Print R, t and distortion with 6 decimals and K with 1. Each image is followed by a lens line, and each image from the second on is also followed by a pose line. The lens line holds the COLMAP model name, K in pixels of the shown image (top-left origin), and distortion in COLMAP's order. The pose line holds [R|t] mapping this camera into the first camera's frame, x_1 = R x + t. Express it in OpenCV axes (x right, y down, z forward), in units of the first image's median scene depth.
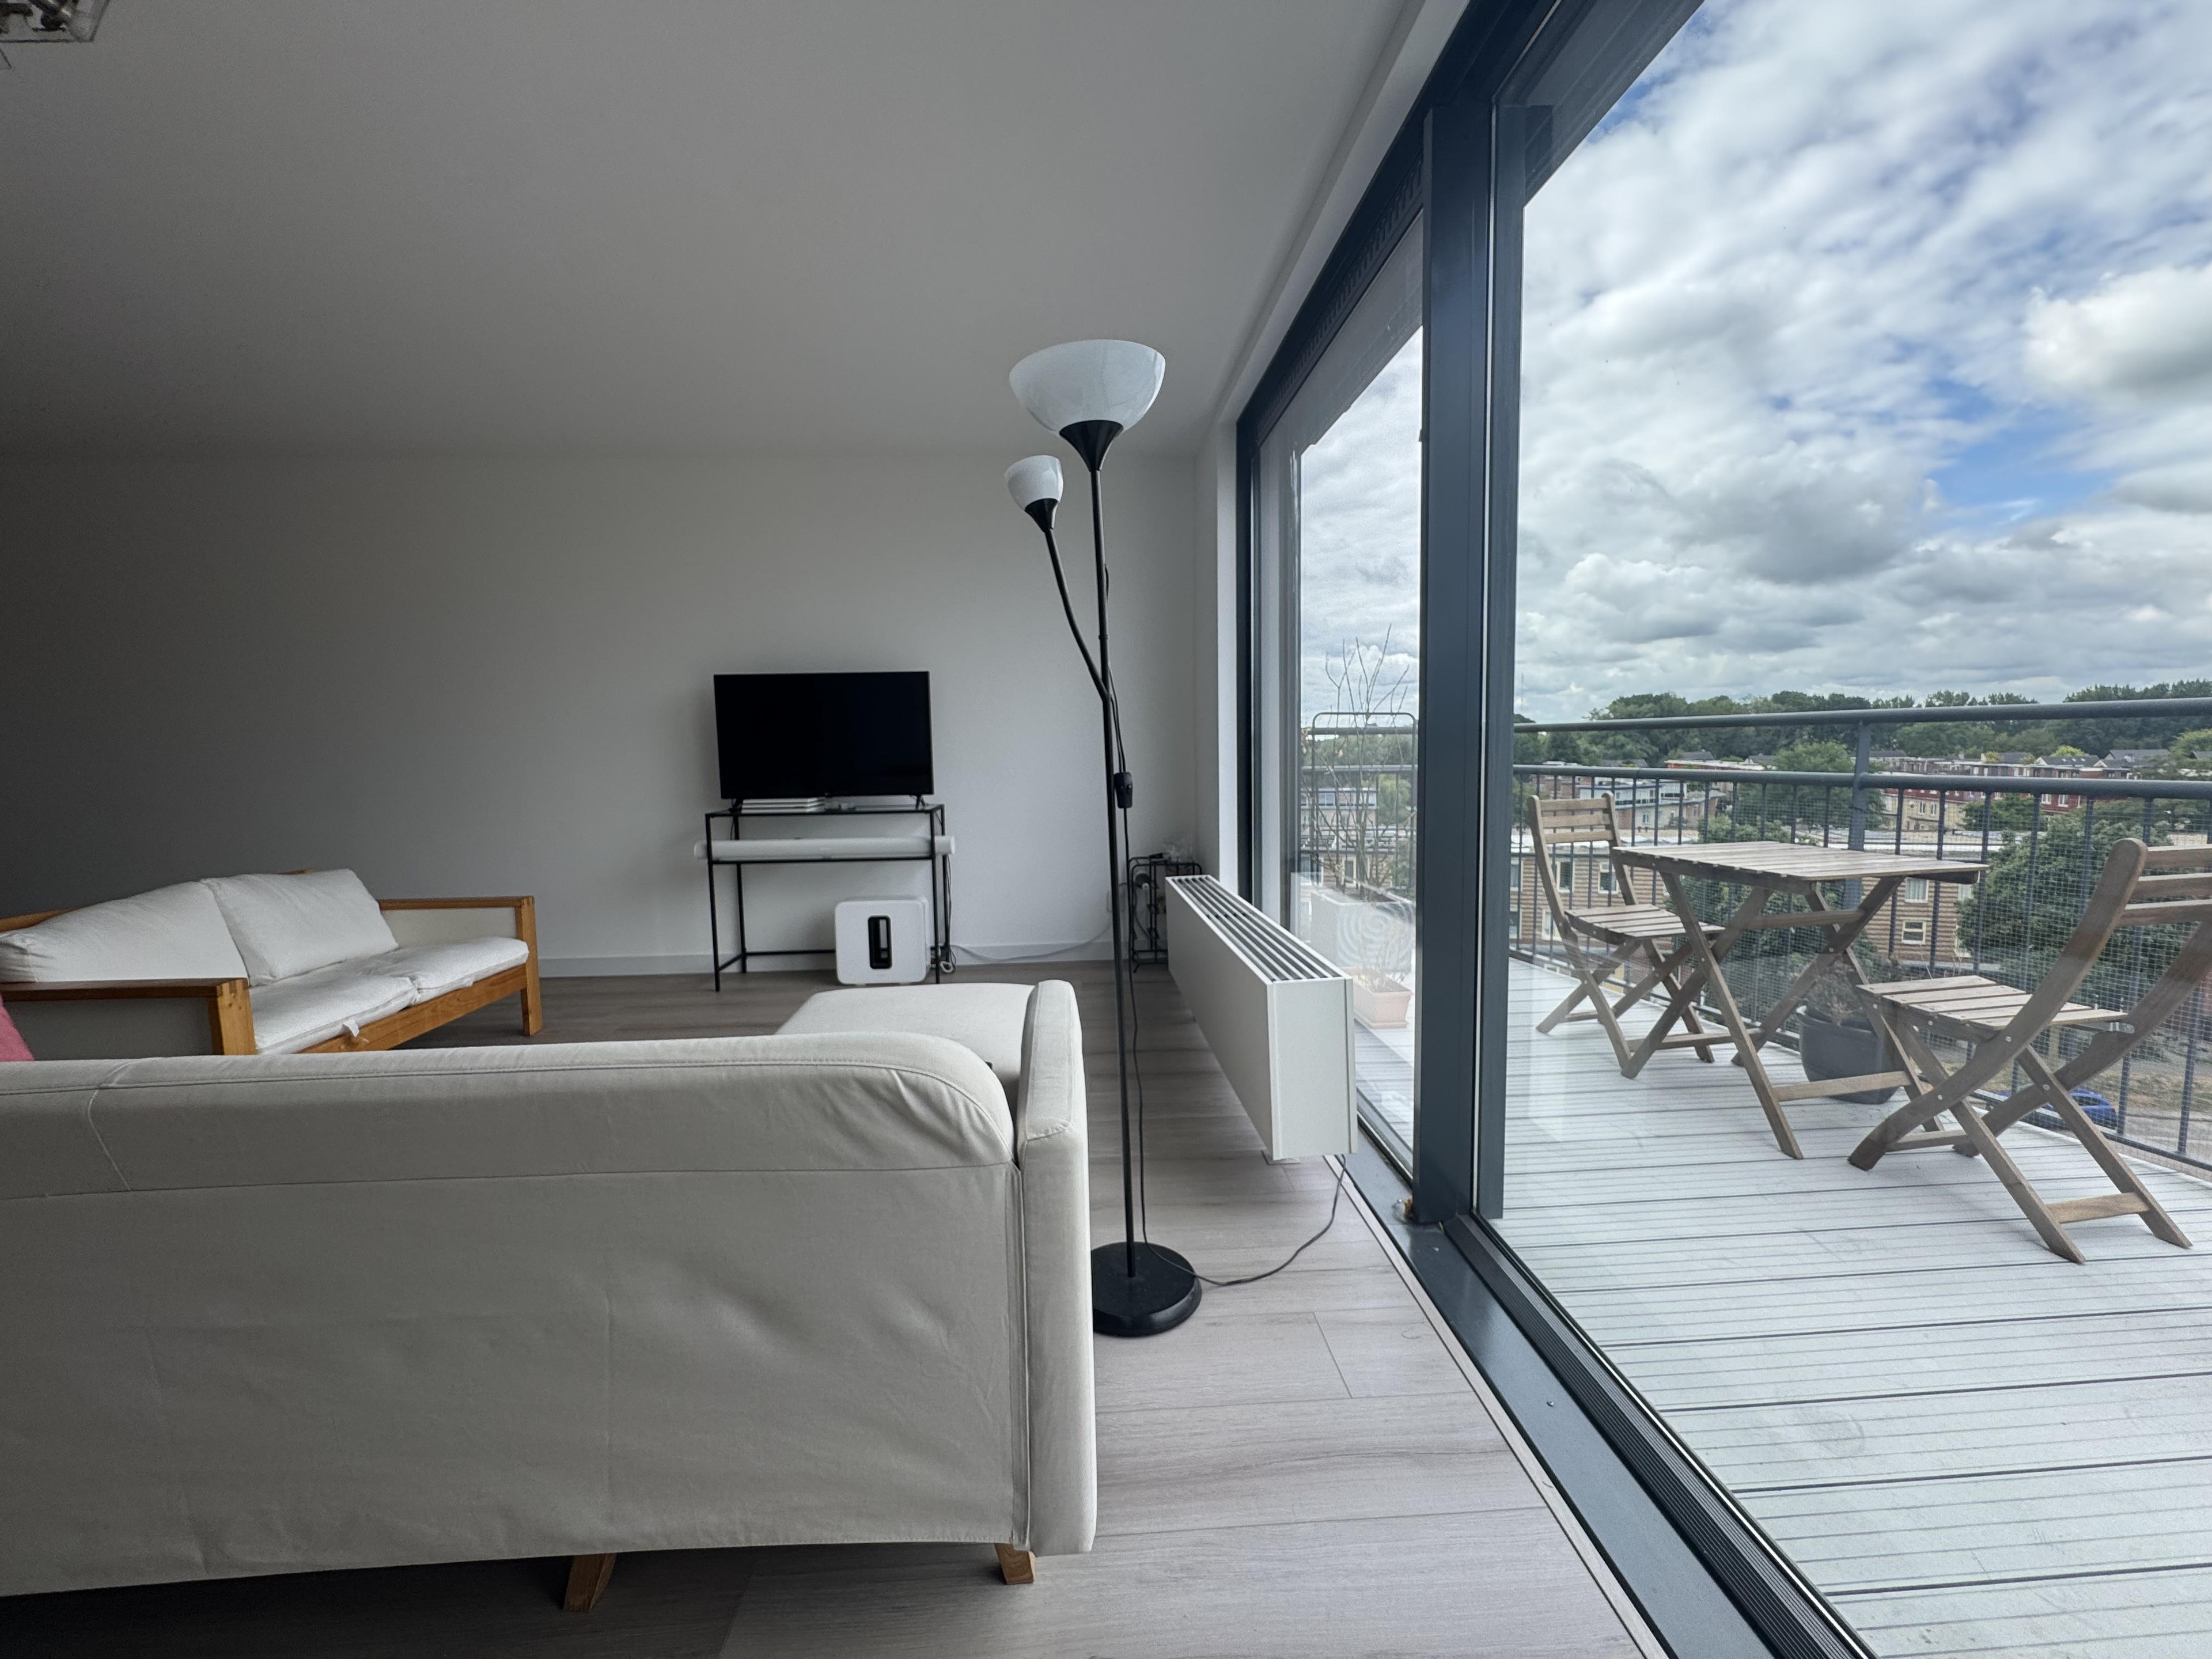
lens RADIAL K [[887.2, 0, 1106.0], [0, 887.2, 829.5], [0, 0, 1]] dist [-0.002912, 0.000240]
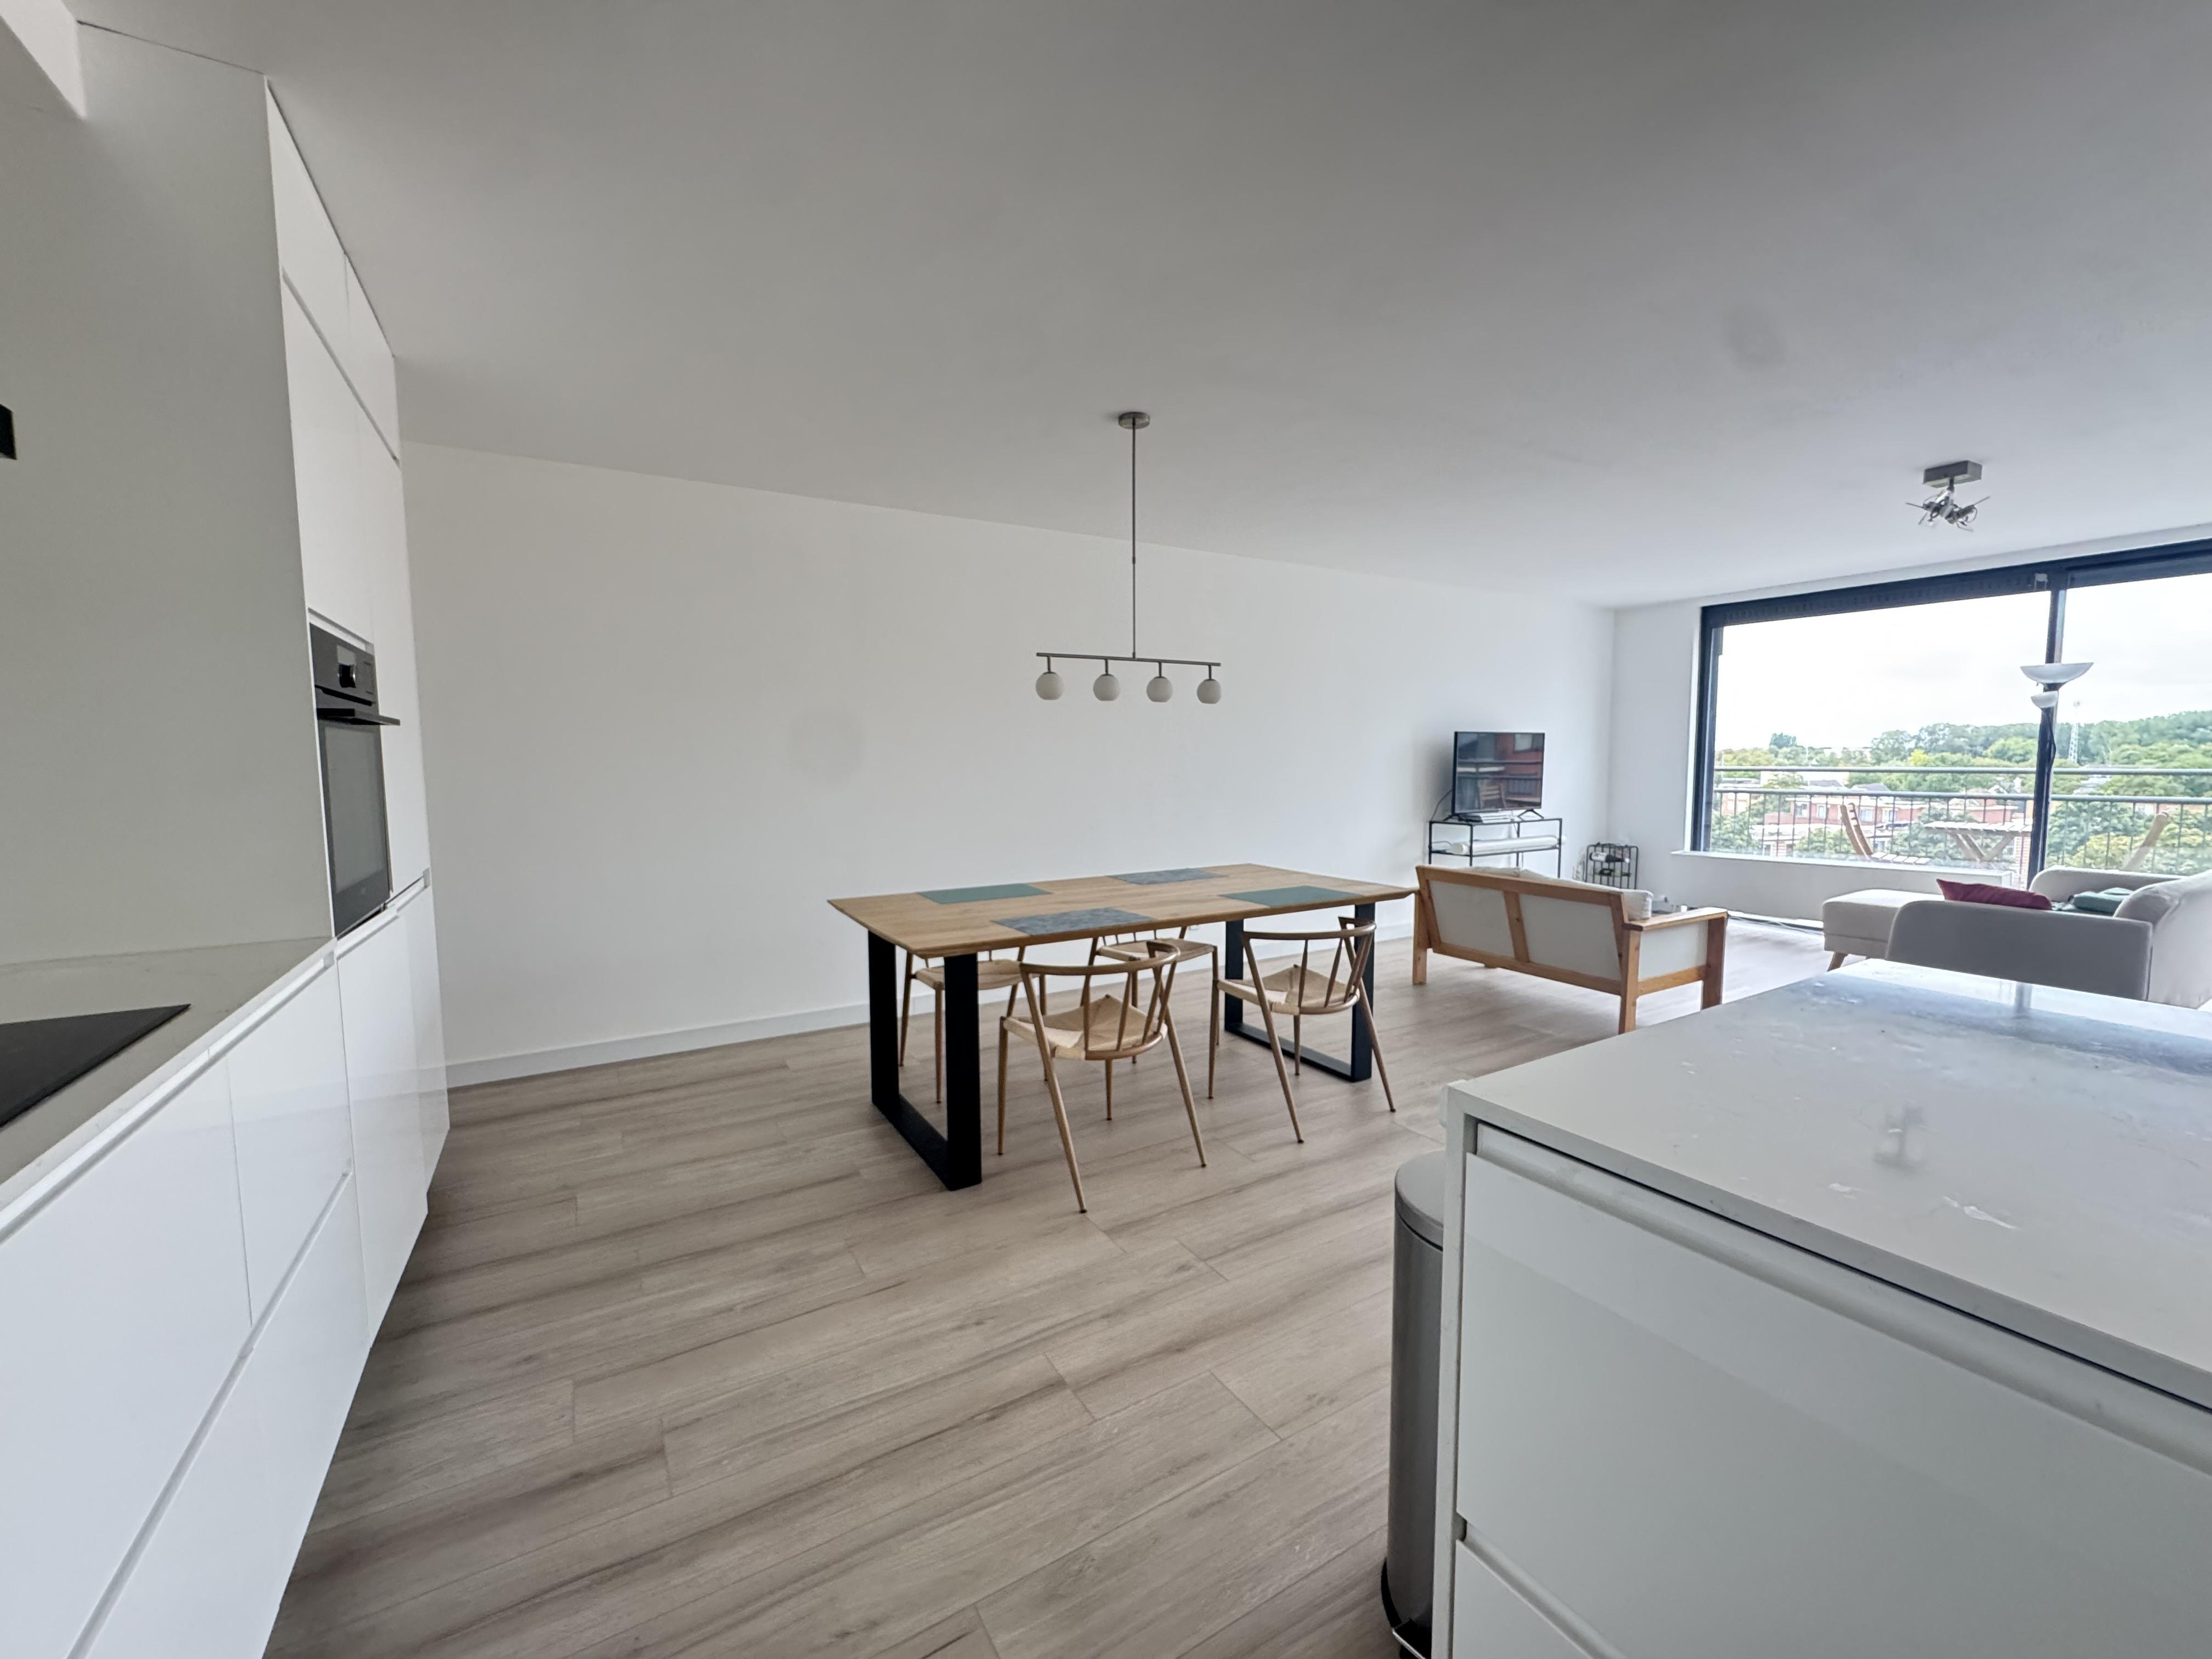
lens RADIAL K [[884.2, 0, 1105.3], [0, 884.2, 832.7], [0, 0, 1]] dist [-0.004266, 0.000032]
pose [[0.884476, -0.029511, 0.465651, -1.906734], [0.035745, 0.999351, -0.004561, -0.020618], [-0.465214, 0.020678, 0.884957, -0.049092]]
